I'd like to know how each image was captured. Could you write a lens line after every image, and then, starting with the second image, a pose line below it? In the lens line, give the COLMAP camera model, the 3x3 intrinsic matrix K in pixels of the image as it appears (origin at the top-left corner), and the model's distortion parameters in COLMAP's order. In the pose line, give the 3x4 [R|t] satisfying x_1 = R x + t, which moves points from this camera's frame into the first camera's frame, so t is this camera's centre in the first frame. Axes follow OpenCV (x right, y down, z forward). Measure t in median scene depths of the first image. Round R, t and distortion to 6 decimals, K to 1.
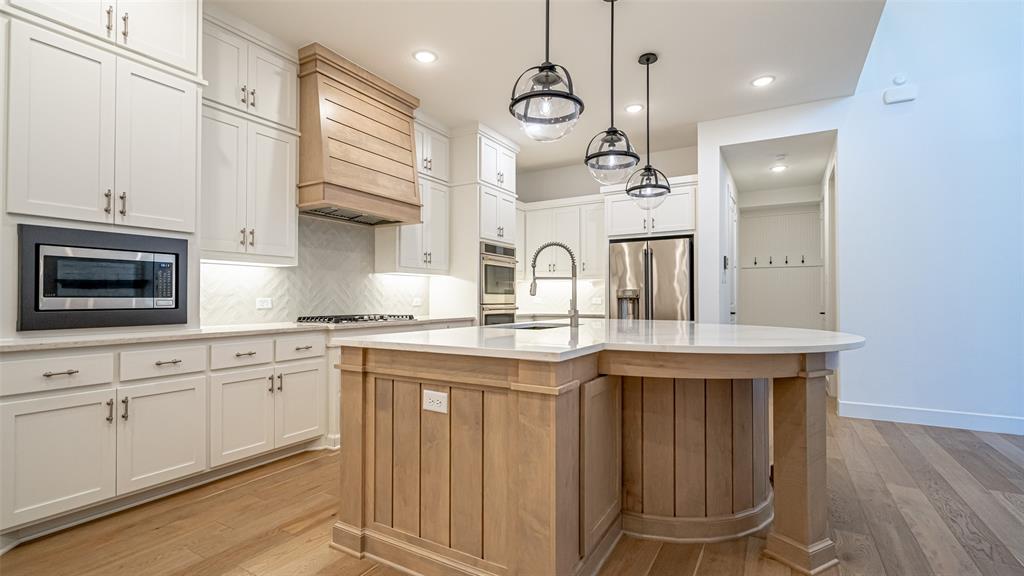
lens RADIAL K [[461.9, 0, 502.1], [0, 461.9, 291.5], [0, 0, 1]] dist [-0.000255, 0.000094]
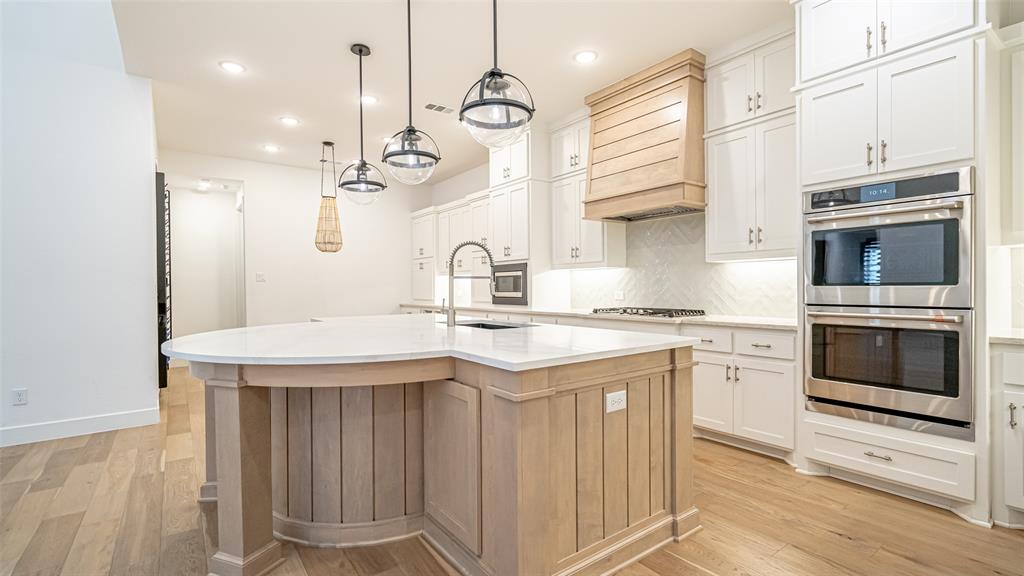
lens RADIAL K [[461.9, 0, 502.1], [0, 461.9, 291.5], [0, 0, 1]] dist [-0.000255, 0.000094]
pose [[-0.386724, 0.013282, -0.922100, 0.816362], [0.026037, 0.999655, 0.003479, 0.000326], [0.921828, -0.022663, -0.386936, 1.166353]]
